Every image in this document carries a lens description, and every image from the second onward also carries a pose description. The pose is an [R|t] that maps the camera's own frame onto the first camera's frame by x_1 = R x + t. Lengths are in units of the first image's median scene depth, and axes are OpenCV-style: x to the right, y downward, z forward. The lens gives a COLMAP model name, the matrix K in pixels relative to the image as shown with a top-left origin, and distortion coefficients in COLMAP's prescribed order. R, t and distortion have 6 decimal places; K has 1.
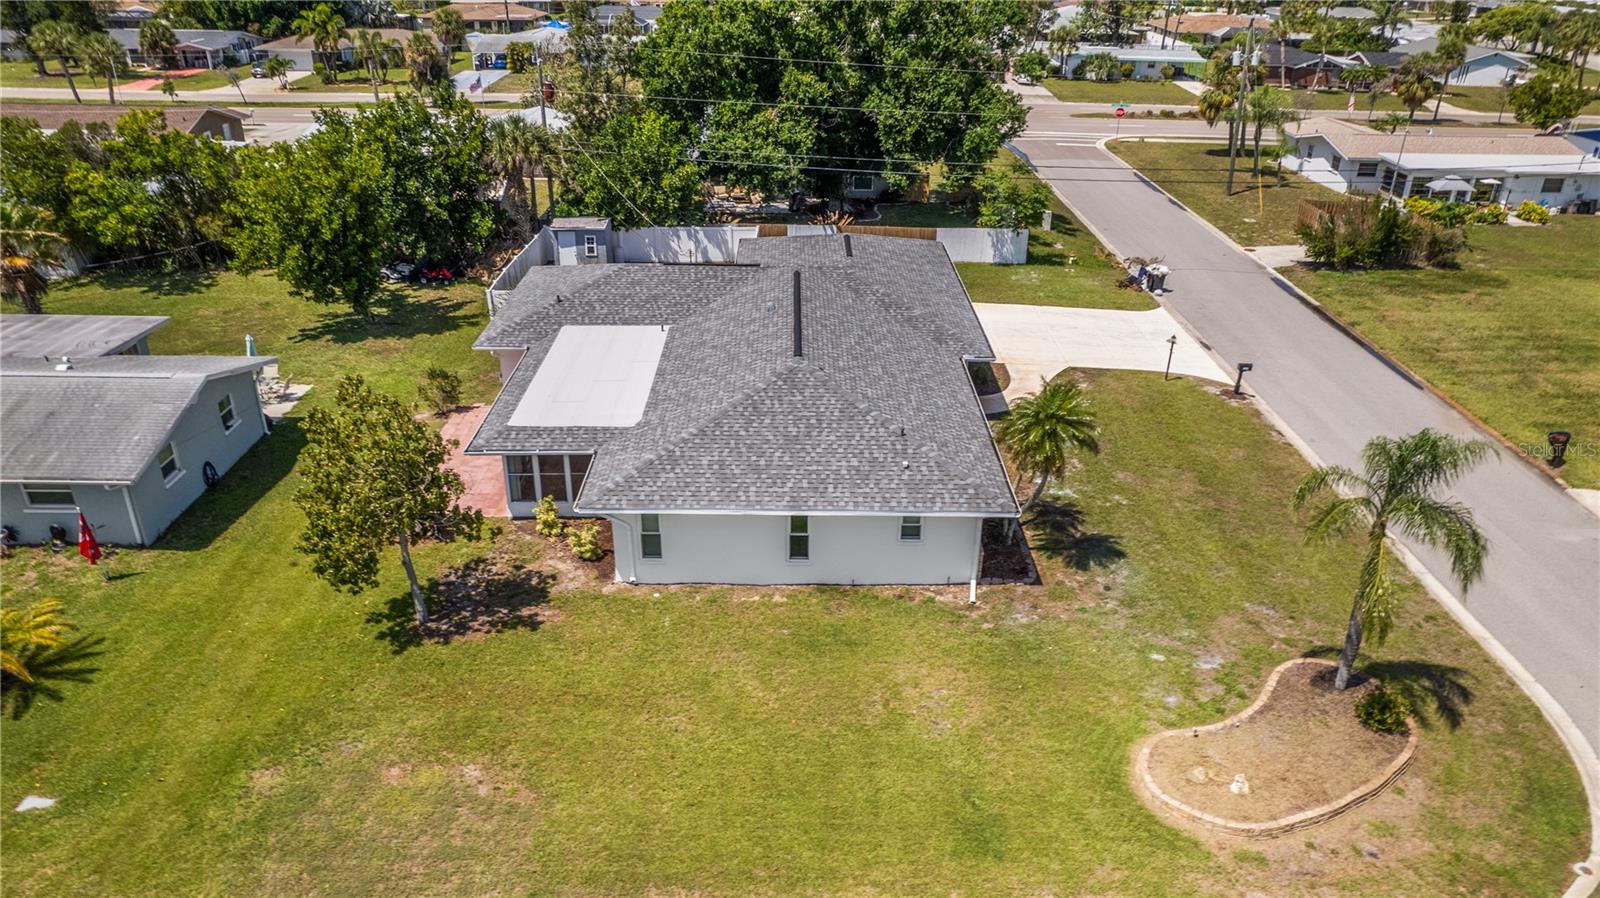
lens RADIAL K [[1079.9, 0, 805.4], [0, 1079.9, 448.0], [0, 0, 1]] dist [-0.075682, 0.069669]
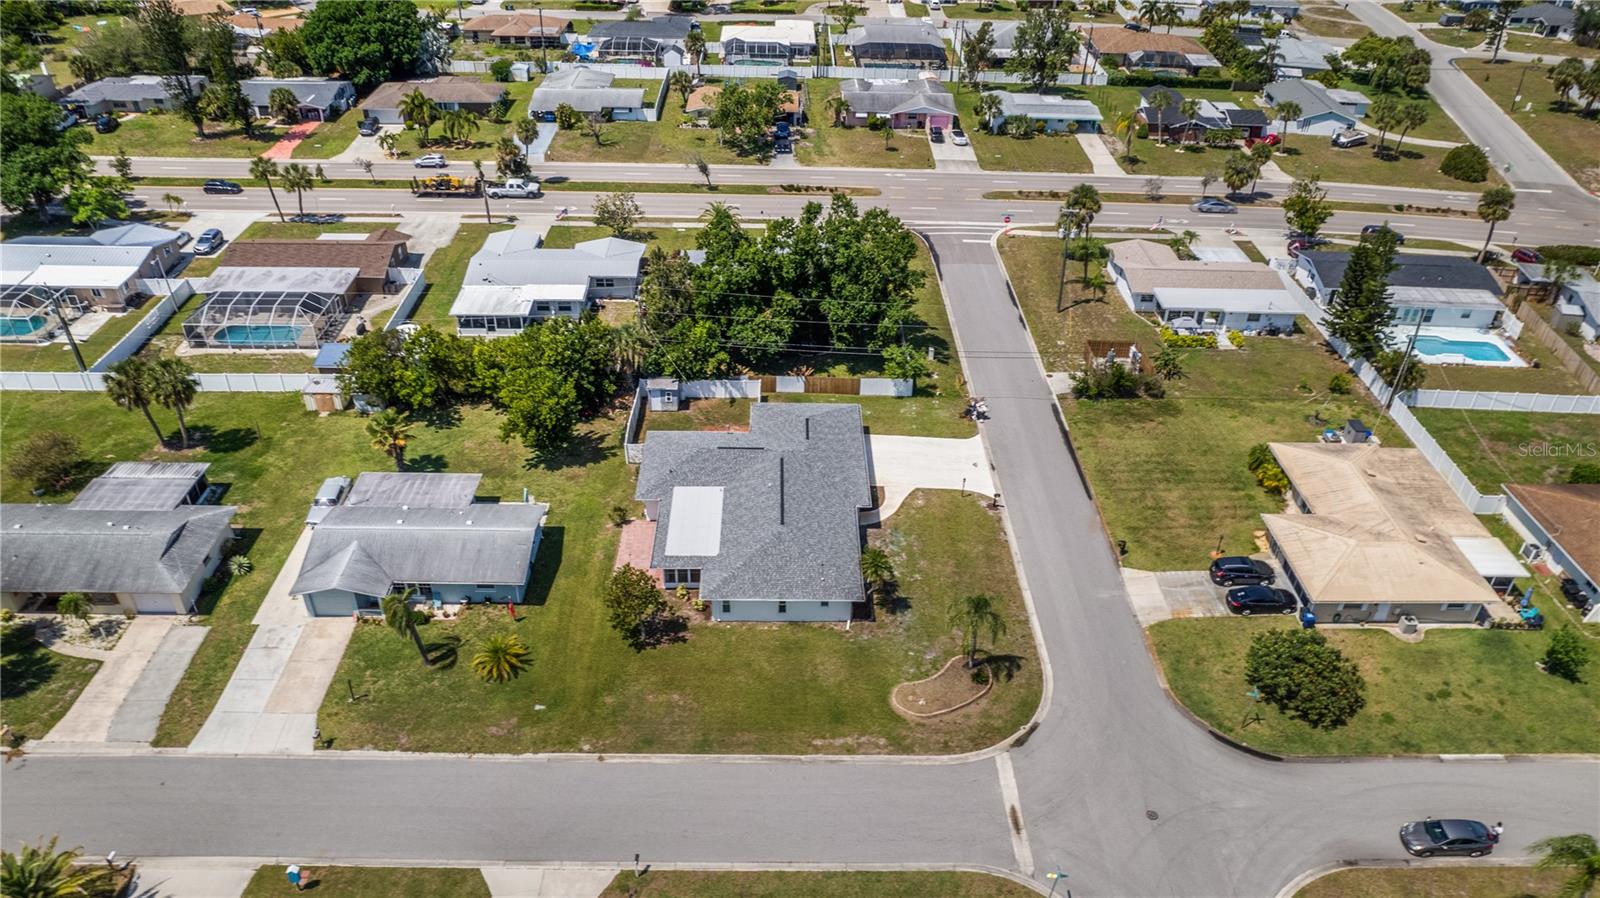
lens RADIAL K [[1121.8, 0, 802.1], [0, 1121.8, 438.2], [0, 0, 1]] dist [-0.046486, 0.000399]
pose [[0.999943, 0.003367, 0.010170, 0.008437], [-0.004612, 0.992142, 0.125032, -0.426605], [-0.009669, -0.125071, 0.992101, -1.070436]]
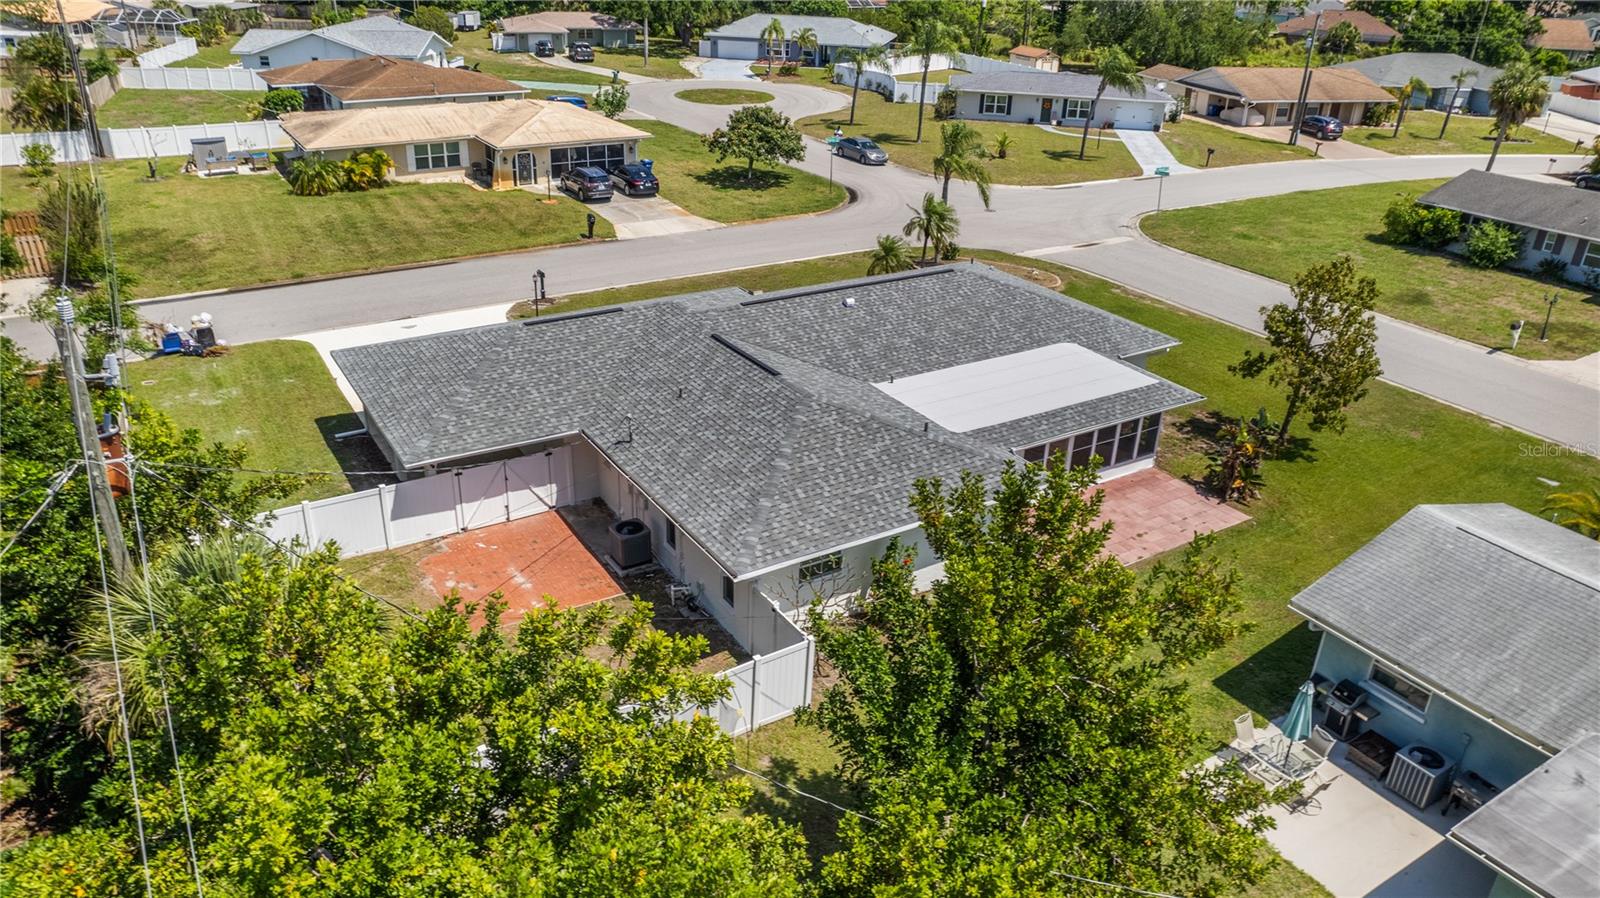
lens RADIAL K [[1121.8, 0, 802.1], [0, 1121.8, 438.2], [0, 0, 1]] dist [-0.046486, 0.000399]
pose [[-0.528574, -0.385733, 0.756188, -0.663806], [0.335801, 0.723127, 0.603593, -0.539086], [-0.779646, 0.572972, -0.252696, 1.104312]]
